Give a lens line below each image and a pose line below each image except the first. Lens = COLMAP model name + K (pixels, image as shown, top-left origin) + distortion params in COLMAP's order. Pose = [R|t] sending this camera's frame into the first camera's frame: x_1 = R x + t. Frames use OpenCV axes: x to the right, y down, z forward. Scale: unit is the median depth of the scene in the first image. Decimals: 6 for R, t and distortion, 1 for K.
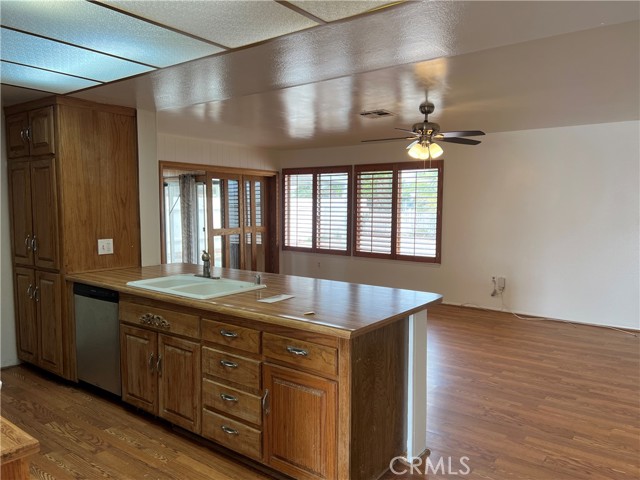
lens RADIAL K [[488.5, 0, 320.3], [0, 488.5, 243.6], [0, 0, 1]] dist [0.038948, -0.008263]
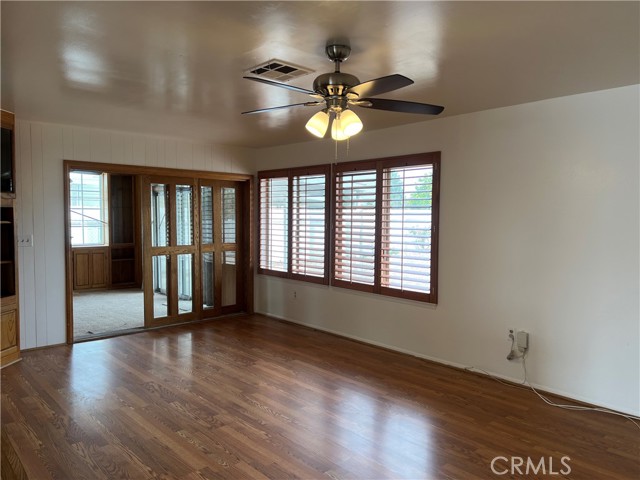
lens RADIAL K [[488.5, 0, 321.8], [0, 488.5, 238.0], [0, 0, 1]] dist [0.038948, -0.008263]
pose [[0.983818, 0.009629, -0.178910, 0.183561], [-0.015980, 0.999291, -0.034090, -0.021161], [0.178454, 0.036397, 0.983275, 0.263164]]
